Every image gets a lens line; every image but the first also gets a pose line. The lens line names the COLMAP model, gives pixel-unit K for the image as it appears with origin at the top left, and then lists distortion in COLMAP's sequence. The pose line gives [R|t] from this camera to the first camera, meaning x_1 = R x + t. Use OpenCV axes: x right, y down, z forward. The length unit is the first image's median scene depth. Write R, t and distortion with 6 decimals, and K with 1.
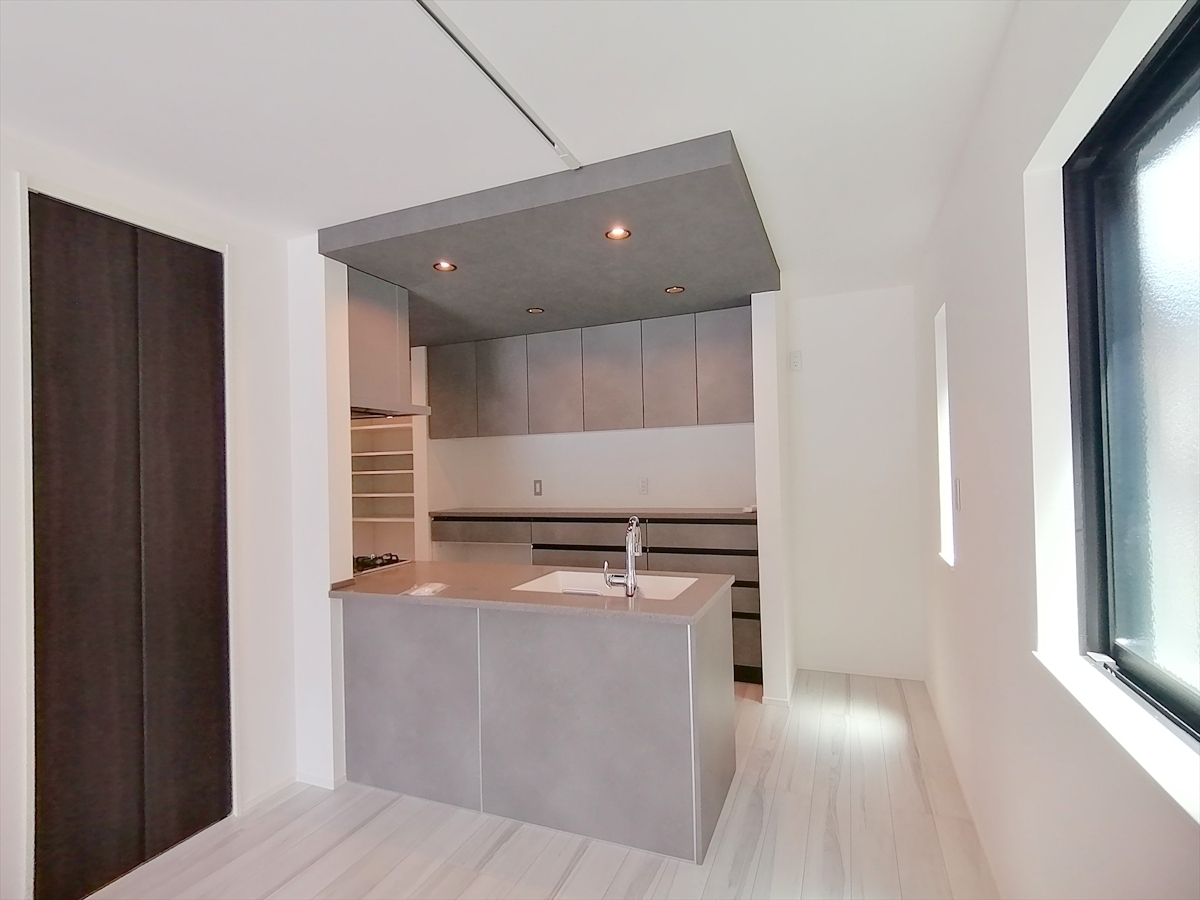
lens RADIAL K [[582.8, 0, 603.1], [0, 582.8, 458.0], [0, 0, 1]] dist [-0.003406, -0.000061]
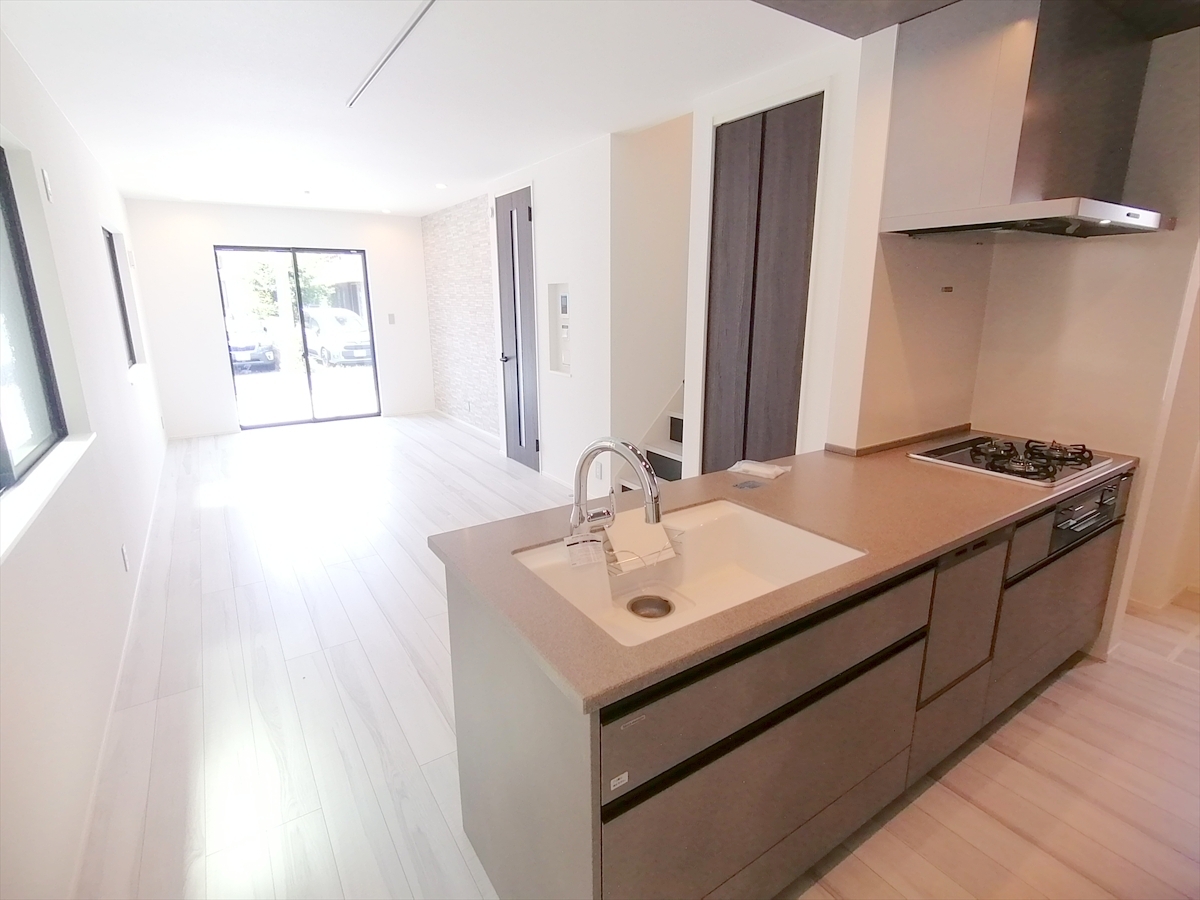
lens RADIAL K [[594.2, 0, 600.0], [0, 594.2, 450.0], [0, 0, 1]] dist [0.031912, -0.034517]
pose [[-0.566849, 0.231299, -0.790685, 0.350053], [0.030262, 0.964975, 0.260590, -0.021840], [0.823266, 0.123788, -0.553995, 0.888811]]
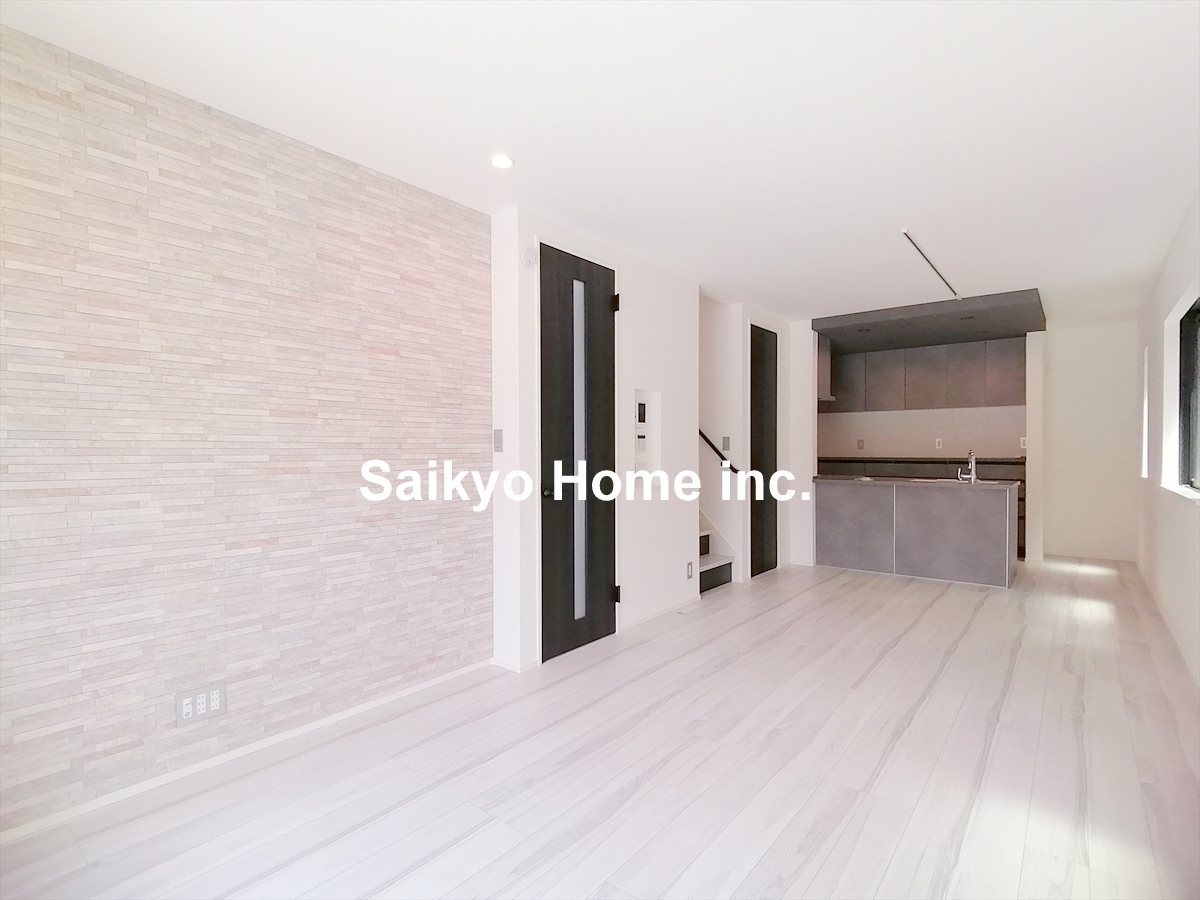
lens RADIAL K [[594.2, 0, 600.0], [0, 594.2, 450.0], [0, 0, 1]] dist [0.031912, -0.034517]
pose [[0.957549, 0.029901, -0.286715, -0.433585], [-0.022853, 0.999350, 0.027898, 0.049354], [0.287362, -0.020161, 0.957610, -1.055964]]
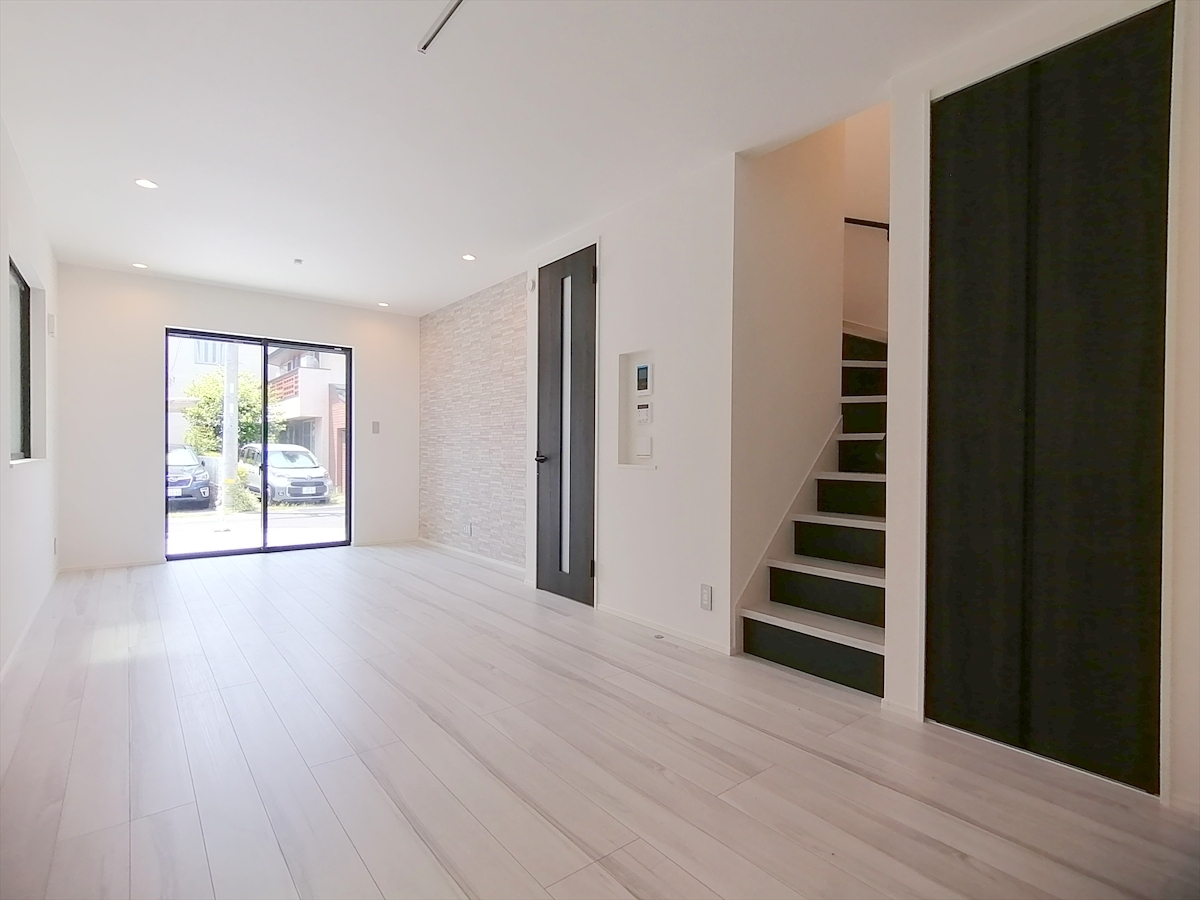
lens RADIAL K [[591.8, 0, 603.0], [0, 591.8, 457.5], [0, 0, 1]] dist [0.033193, -0.040031]
pose [[-0.485248, 0.032382, -0.873776, 0.206947], [0.017322, 0.999474, 0.027421, 0.110631], [0.874205, -0.001830, -0.485554, 0.498706]]
